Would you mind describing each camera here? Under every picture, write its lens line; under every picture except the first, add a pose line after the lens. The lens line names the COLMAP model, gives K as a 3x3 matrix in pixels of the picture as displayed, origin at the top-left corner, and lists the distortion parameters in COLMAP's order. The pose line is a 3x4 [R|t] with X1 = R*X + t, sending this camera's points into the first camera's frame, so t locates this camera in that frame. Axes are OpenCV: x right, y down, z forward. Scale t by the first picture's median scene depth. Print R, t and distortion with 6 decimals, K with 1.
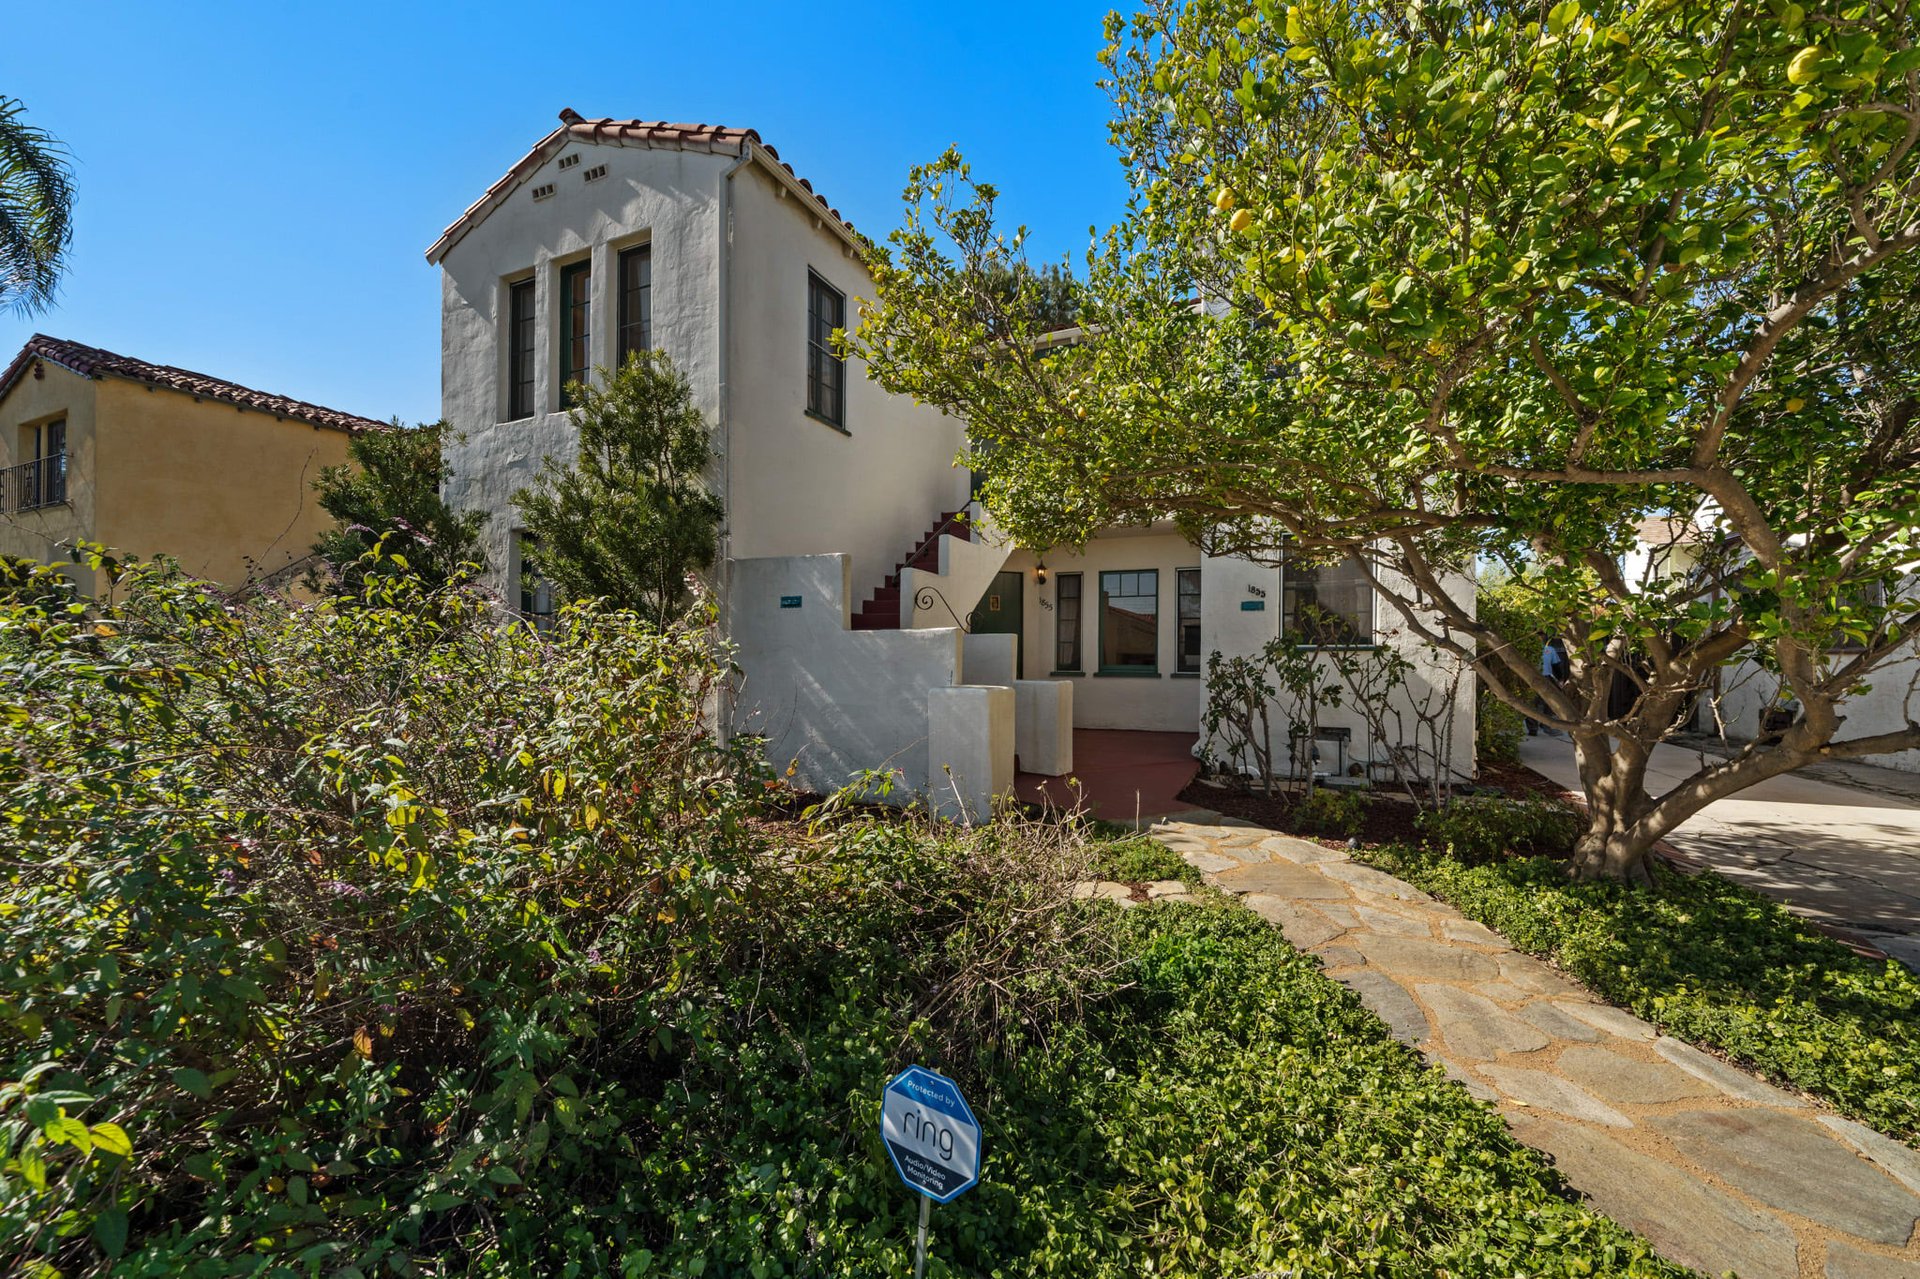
lens RADIAL K [[750.6, 0, 950.7], [0, 750.6, 664.1], [0, 0, 1]] dist [-0.000955, -0.000125]
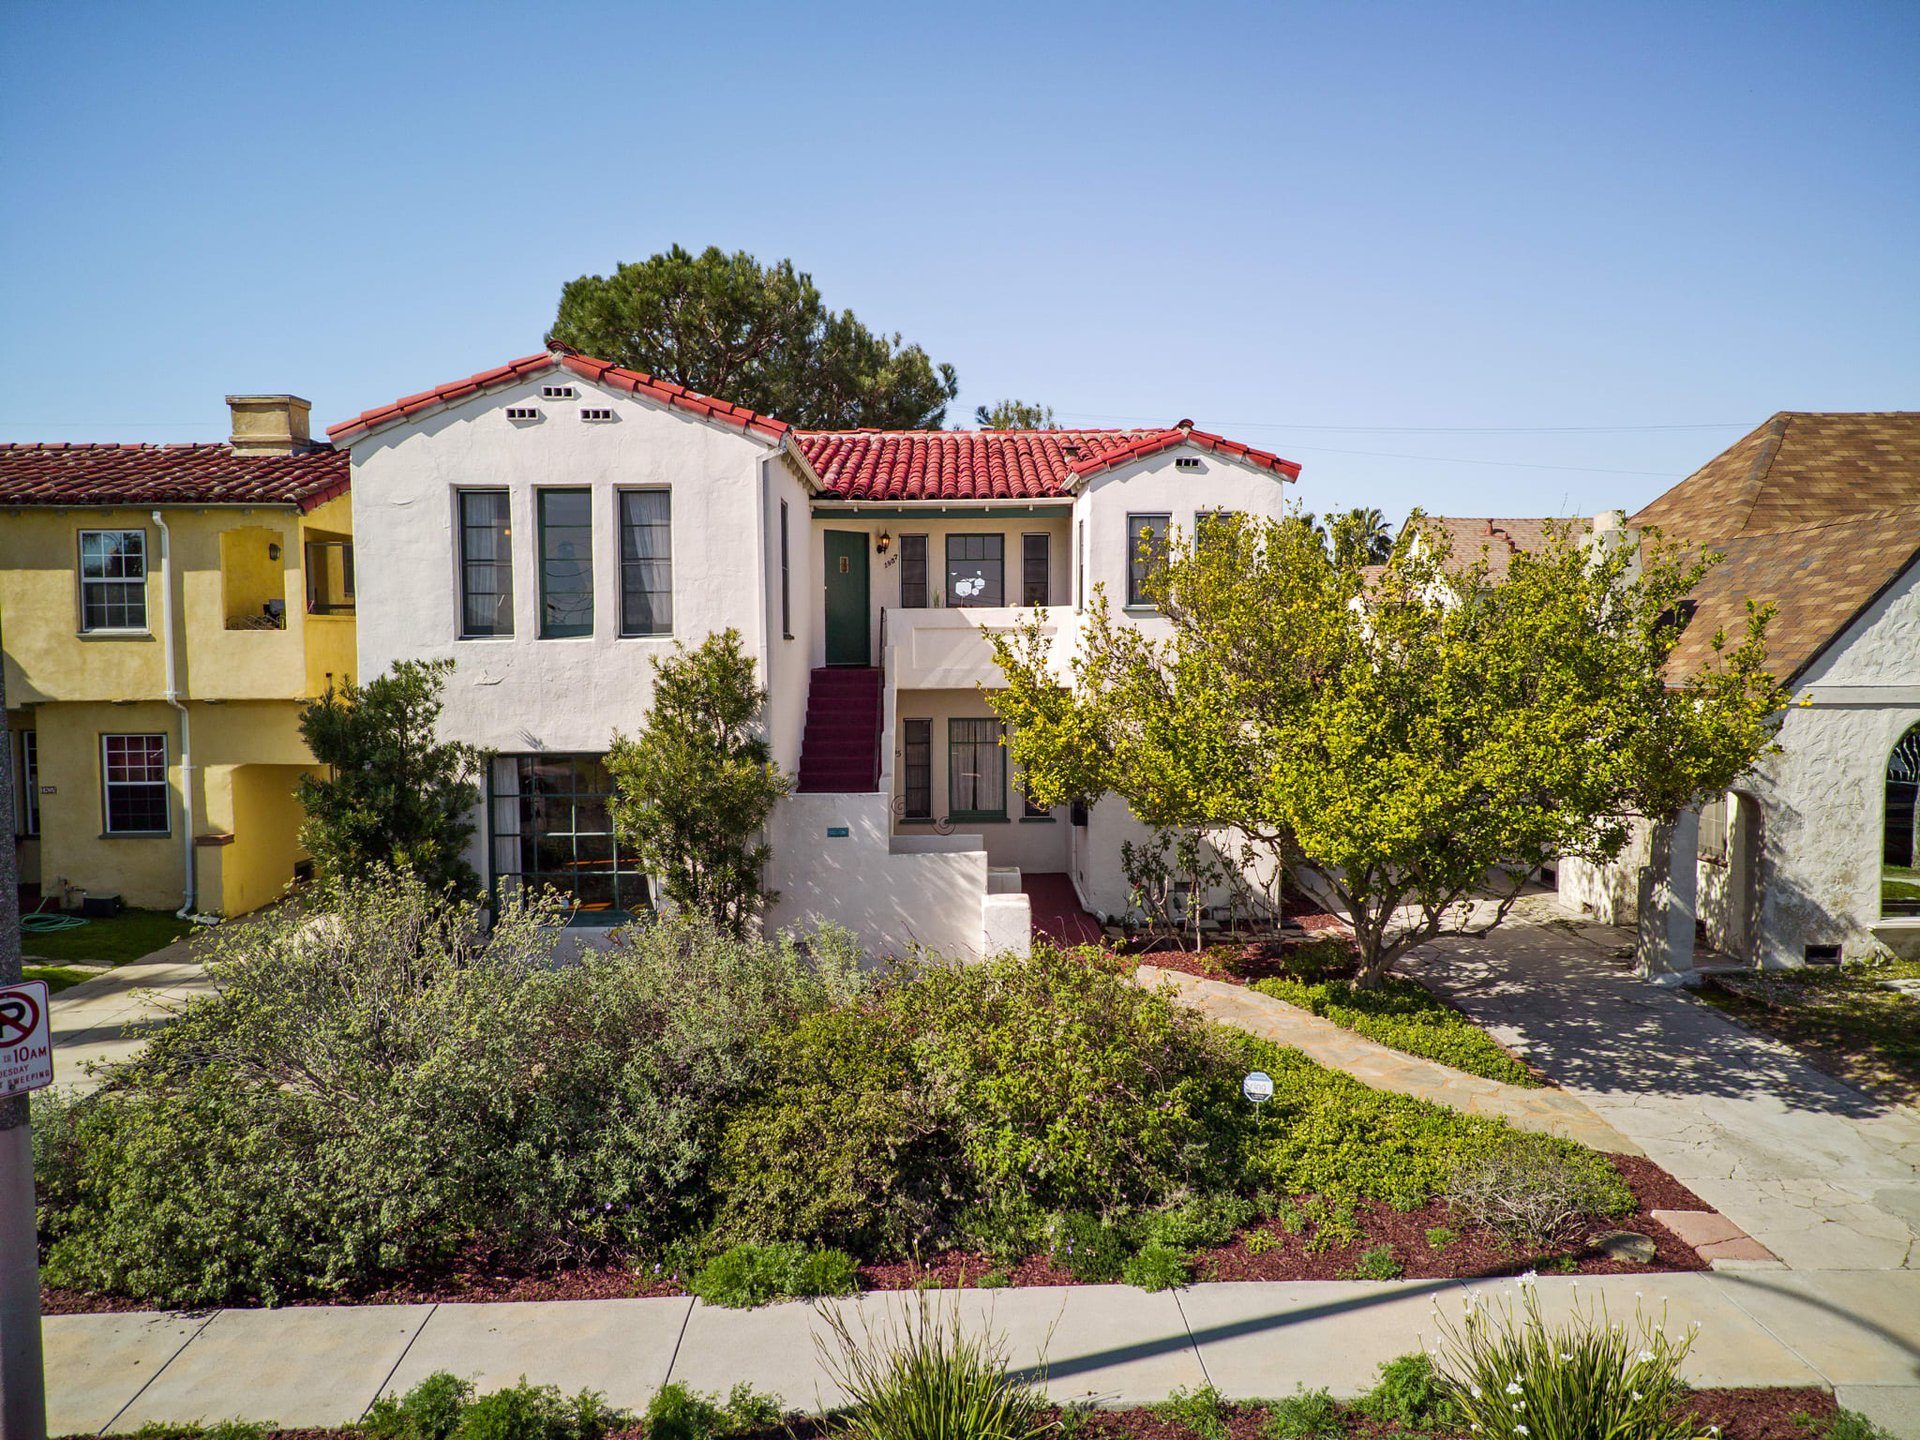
lens RADIAL K [[1302.8, 0, 958.0], [0, 1302.8, 708.6], [0, 0, 1]] dist [0.015385, -0.004419]
pose [[0.897773, -0.034985, 0.439067, -0.784078], [0.016124, 0.998783, 0.046614, -0.309275], [-0.440164, -0.034770, 0.897244, -0.791564]]
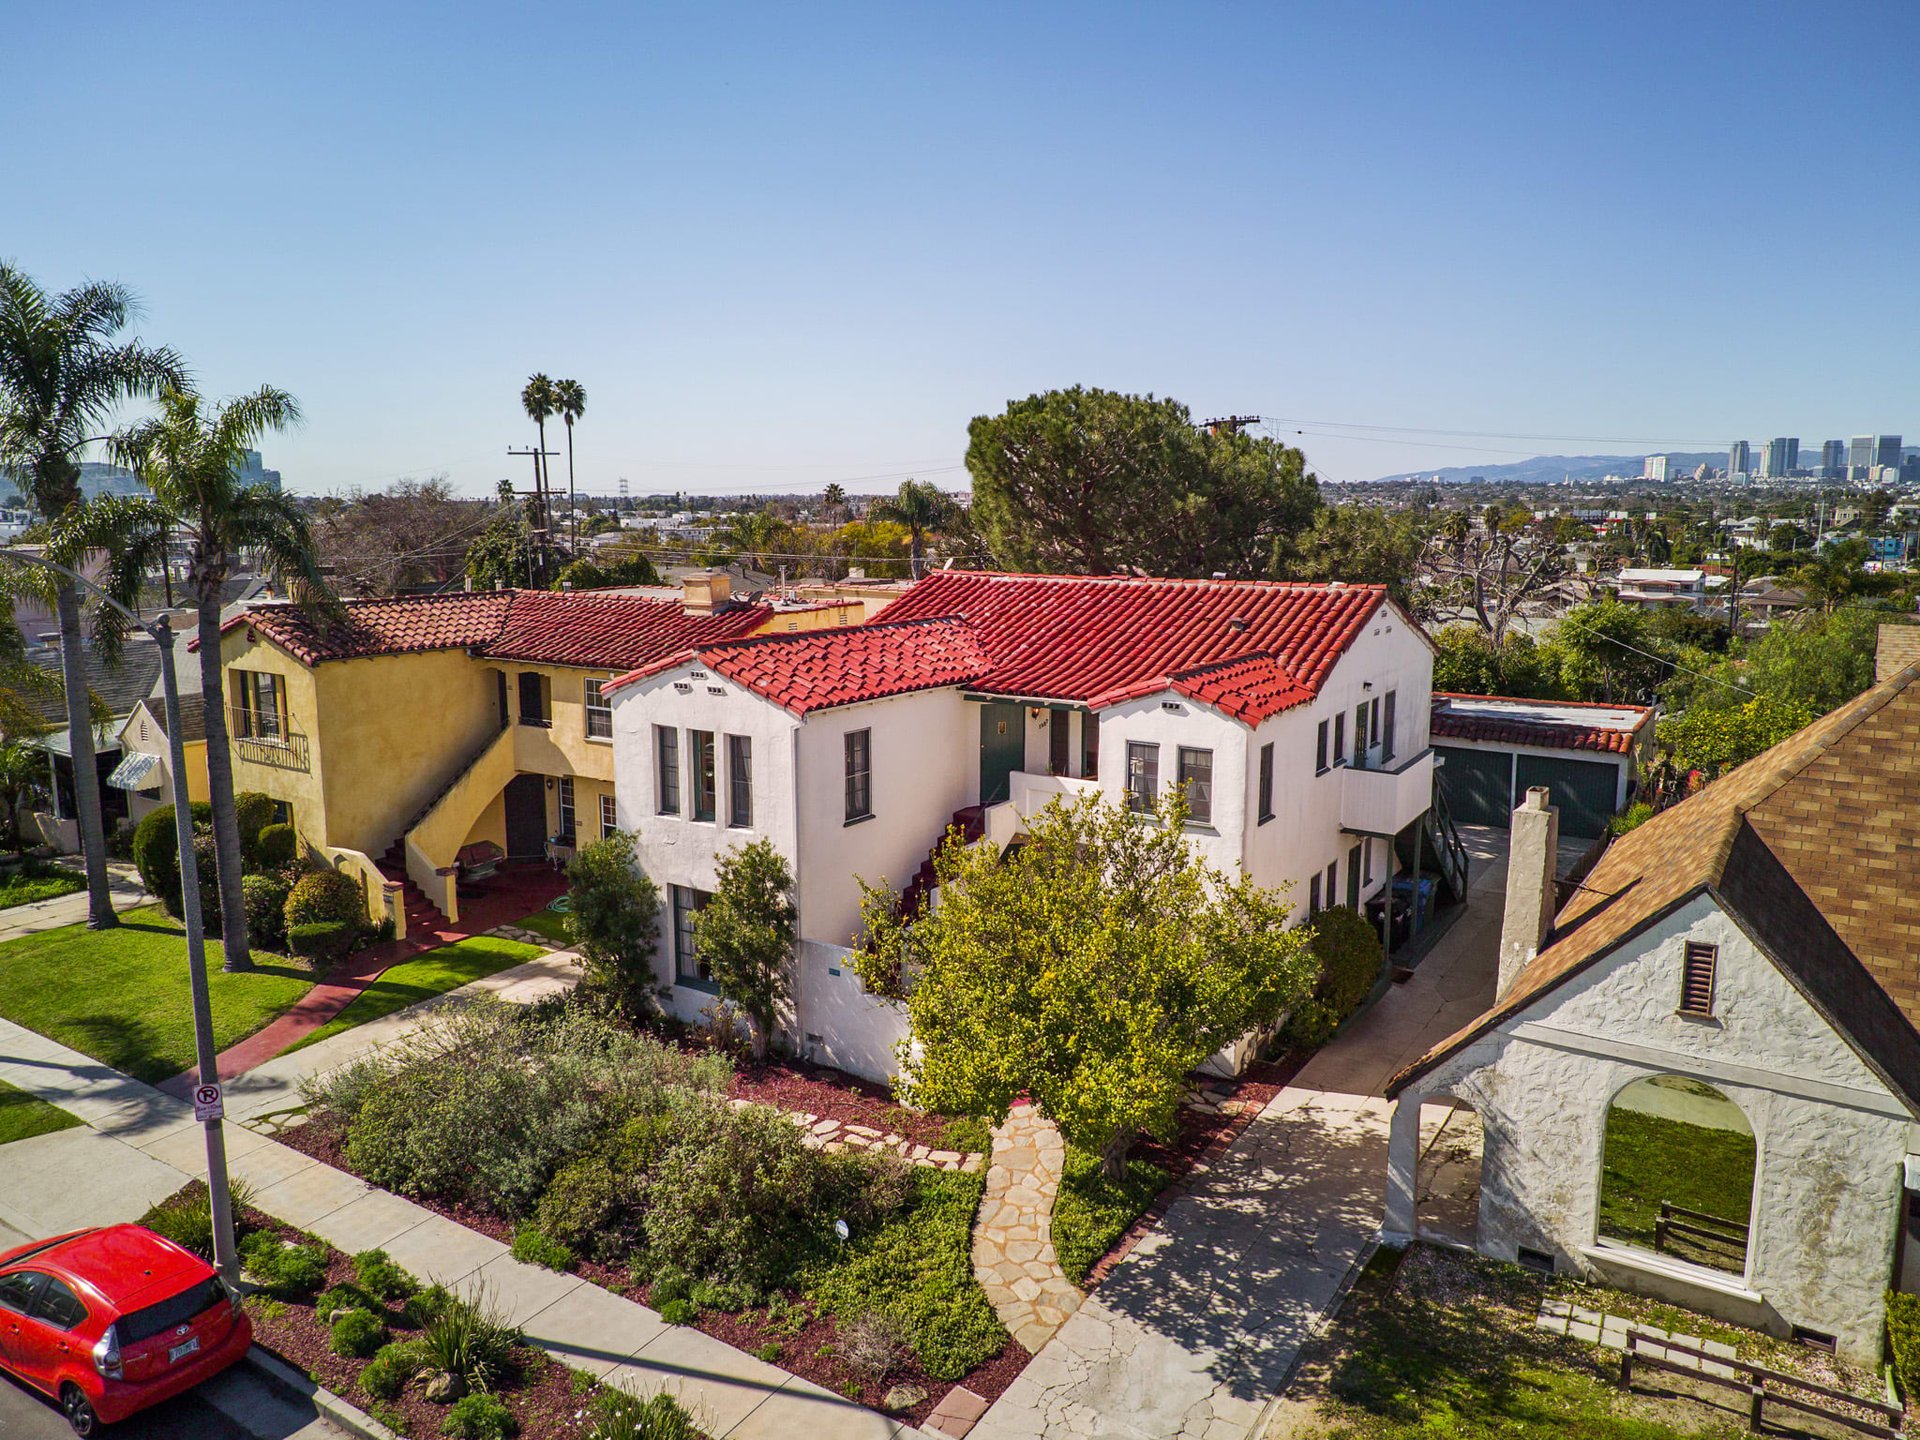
lens RADIAL K [[1332.5, 0, 960.0], [0, 1332.5, 720.0], [0, 0, 1]] dist [0.018746, -0.021300]
pose [[0.988930, 0.017750, -0.147319, 0.460226], [0.005535, 0.987715, 0.156166, -0.986456], [0.148281, -0.155253, 0.976683, -1.685463]]
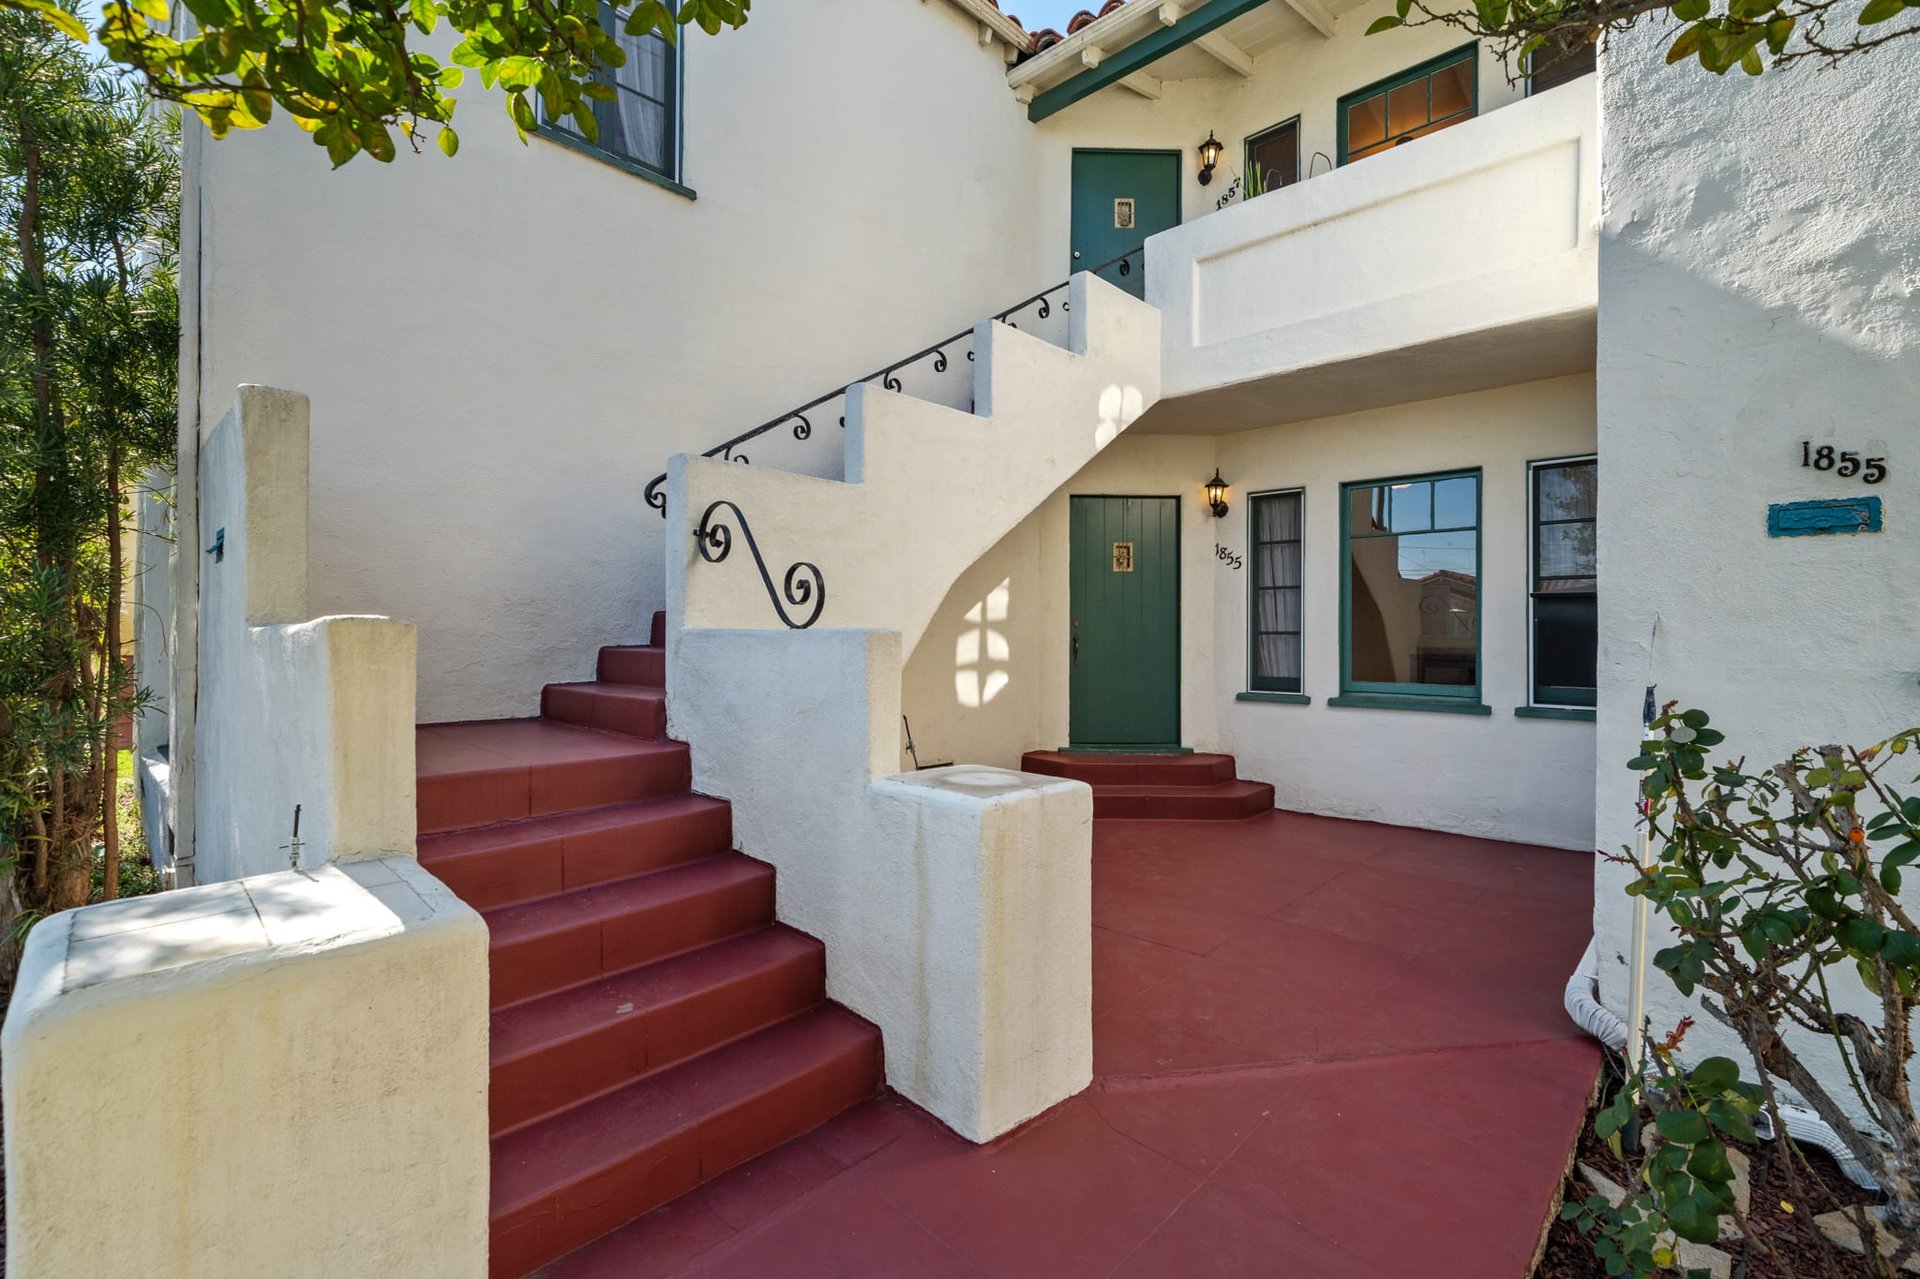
lens RADIAL K [[826.2, 0, 968.2], [0, 826.2, 632.1], [0, 0, 1]] dist [0.001149, 0.000147]
pose [[0.945772, -0.002600, -0.324820, 0.207967], [-0.002295, 0.999890, -0.014684, -0.030838], [0.324822, 0.014633, 0.945662, 0.622510]]
